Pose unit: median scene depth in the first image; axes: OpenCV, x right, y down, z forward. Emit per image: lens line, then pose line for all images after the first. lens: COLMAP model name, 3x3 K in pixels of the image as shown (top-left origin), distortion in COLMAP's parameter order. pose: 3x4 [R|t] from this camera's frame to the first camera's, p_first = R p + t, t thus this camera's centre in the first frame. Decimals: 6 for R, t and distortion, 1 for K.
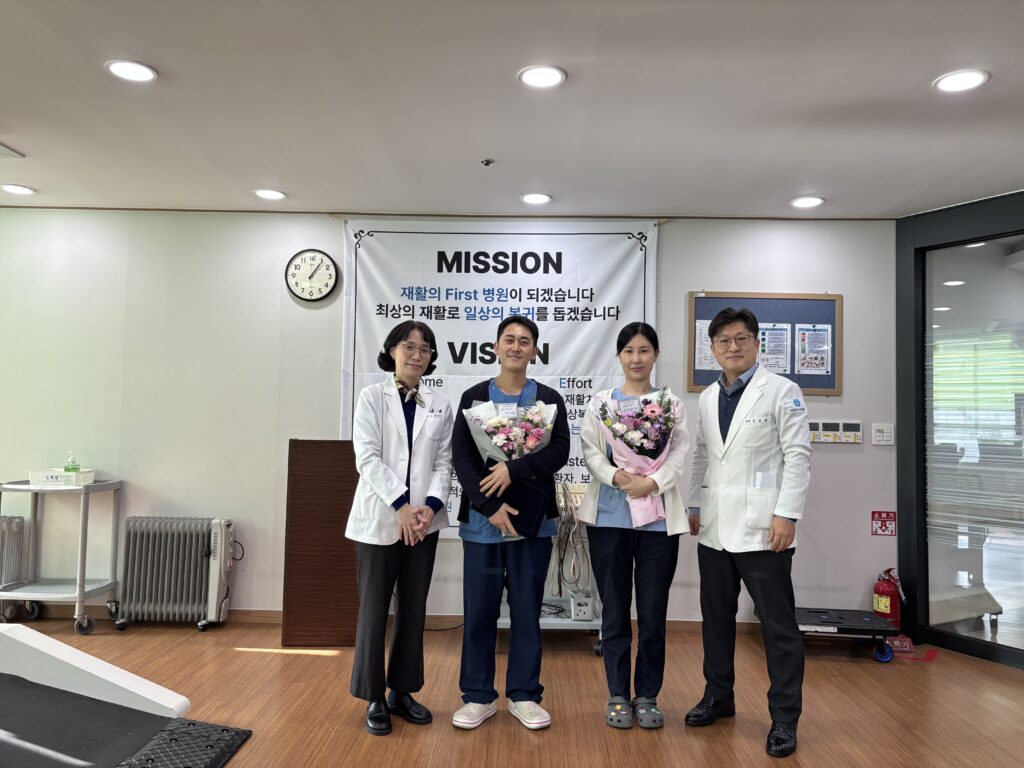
lens RADIAL K [[770.4, 0, 512.0], [0, 770.4, 384.0], [0, 0, 1]] dist [0.092376, -0.099487]
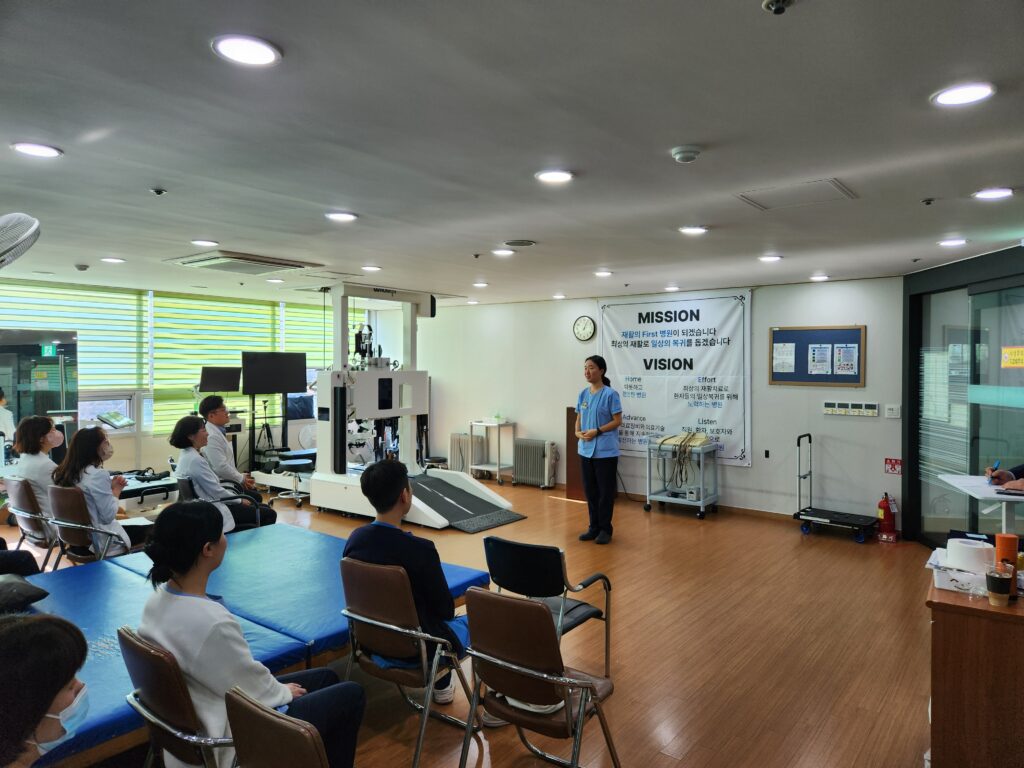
lens RADIAL K [[685.7, 0, 514.4], [0, 685.7, 368.4], [0, 0, 1]] dist [0.069379, -0.062667]
pose [[0.800519, -0.011233, -0.599202, 0.702742], [0.037745, 0.998784, 0.031703, -0.097920], [0.598117, -0.047996, 0.799970, -0.601481]]
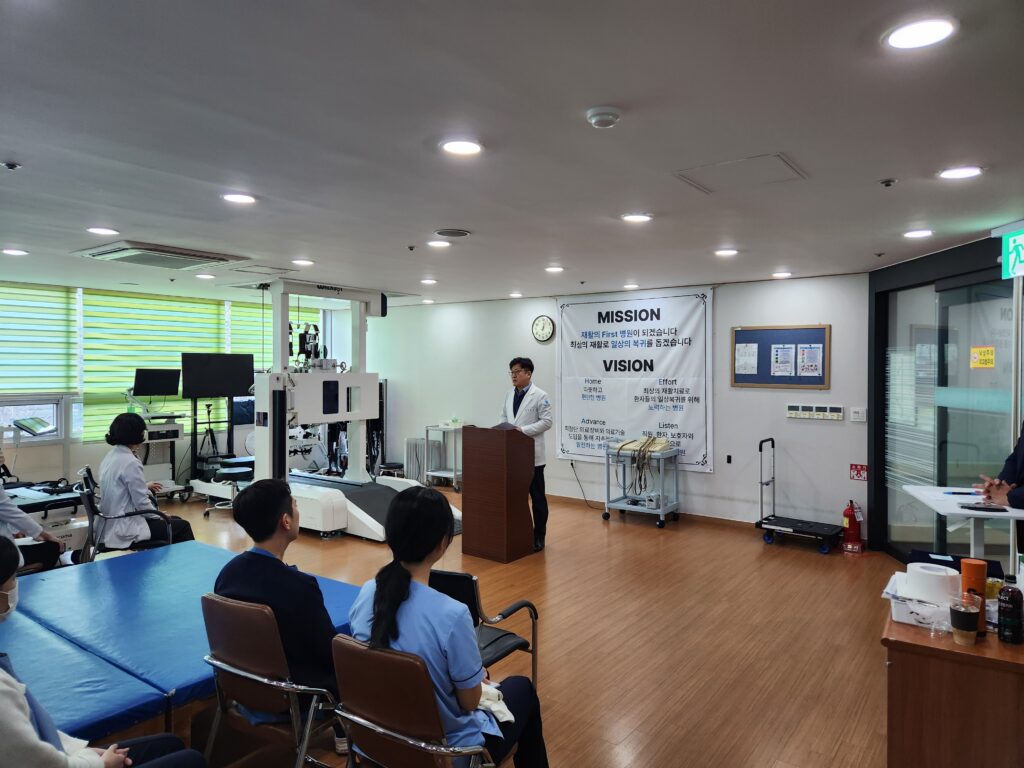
lens RADIAL K [[683.9, 0, 510.3], [0, 683.9, 370.9], [0, 0, 1]] dist [0.070467, -0.063384]
pose [[0.813998, -0.012210, -0.580740, 0.702267], [0.038362, 0.998726, 0.032771, -0.091512], [0.579600, -0.048954, 0.813429, -0.494196]]
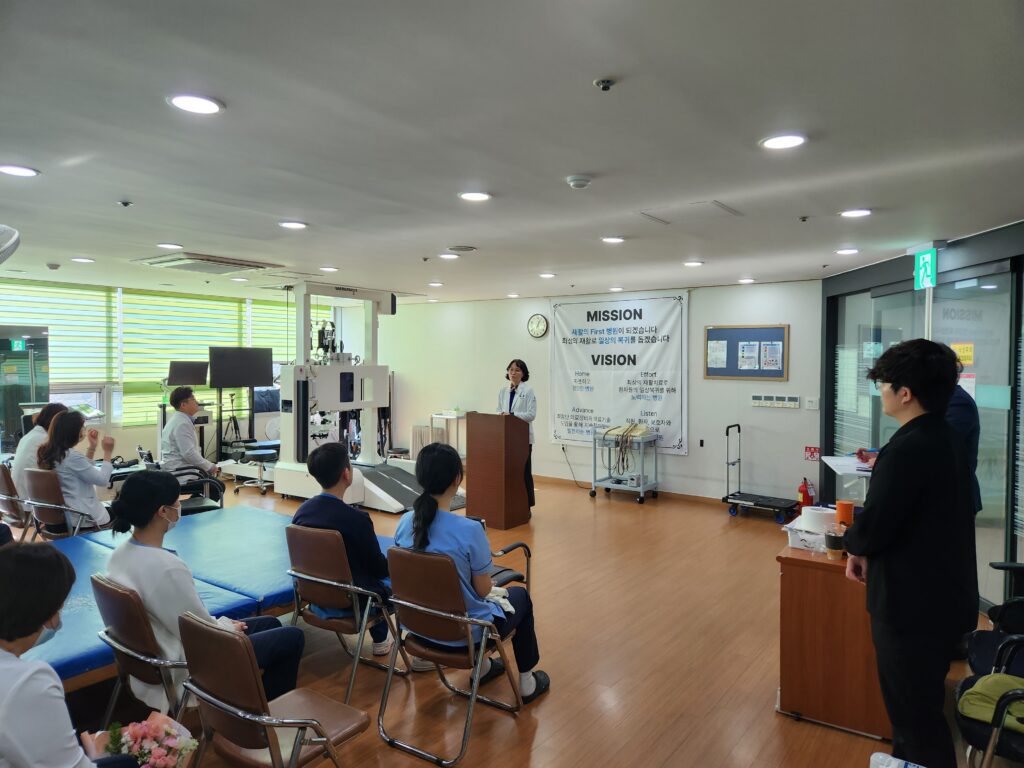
lens RADIAL K [[683.9, 0, 510.3], [0, 683.9, 370.9], [0, 0, 1]] dist [0.070467, -0.063384]
pose [[0.817540, -0.003799, -0.575859, 0.806740], [0.034408, 0.998514, 0.042261, -0.096896], [0.574843, -0.054365, 0.816456, -0.648954]]
